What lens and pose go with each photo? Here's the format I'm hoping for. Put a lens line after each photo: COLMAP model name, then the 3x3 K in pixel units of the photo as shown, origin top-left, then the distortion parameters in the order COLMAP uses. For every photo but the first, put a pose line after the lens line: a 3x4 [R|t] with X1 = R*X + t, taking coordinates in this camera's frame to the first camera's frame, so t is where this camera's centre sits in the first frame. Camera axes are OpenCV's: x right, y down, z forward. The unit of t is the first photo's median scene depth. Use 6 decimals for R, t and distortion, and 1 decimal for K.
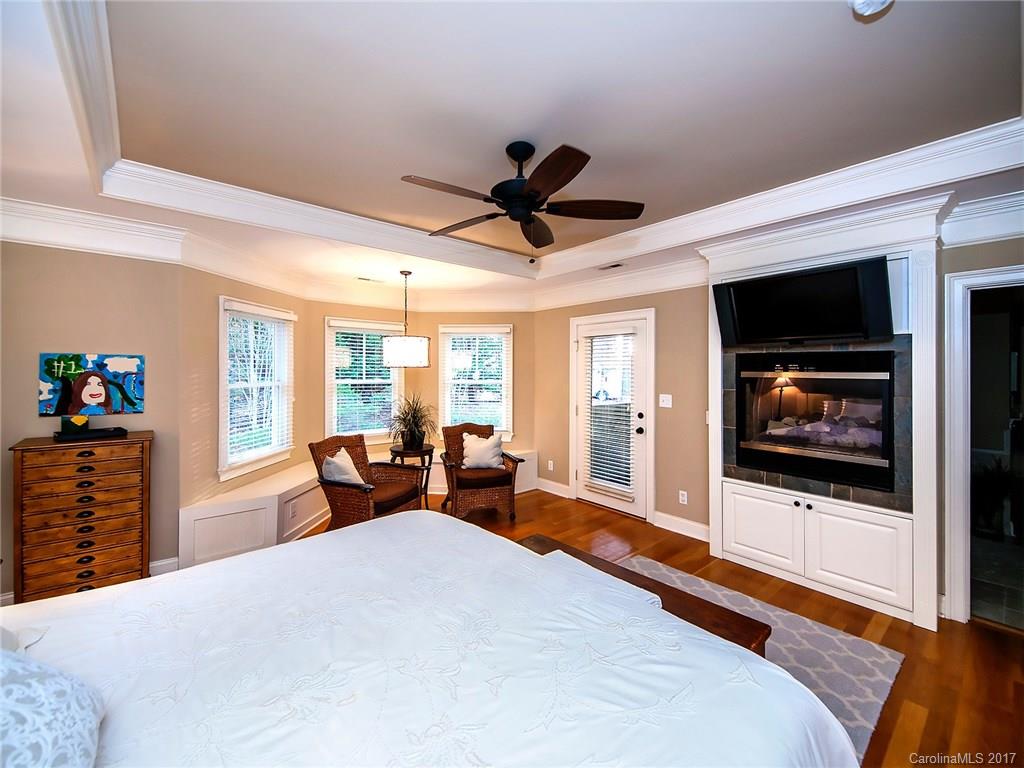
lens RADIAL K [[425.9, 0, 506.0], [0, 425.9, 376.6], [0, 0, 1]] dist [0.004486, 0.000314]
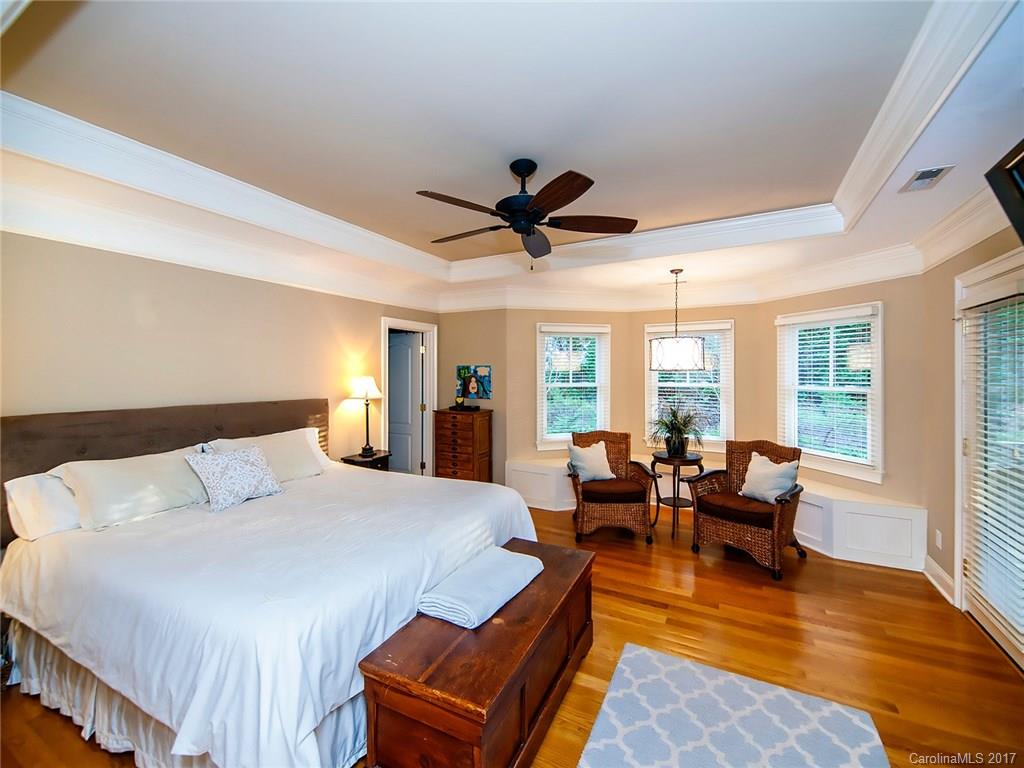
lens RADIAL K [[425.9, 0, 506.5], [0, 425.9, 375.9], [0, 0, 1]] dist [0.004486, 0.000314]
pose [[0.356431, 0.006938, -0.934296, 0.790888], [-0.006893, 0.999965, 0.004796, -0.017345], [0.934296, 0.004730, 0.356467, 0.462512]]
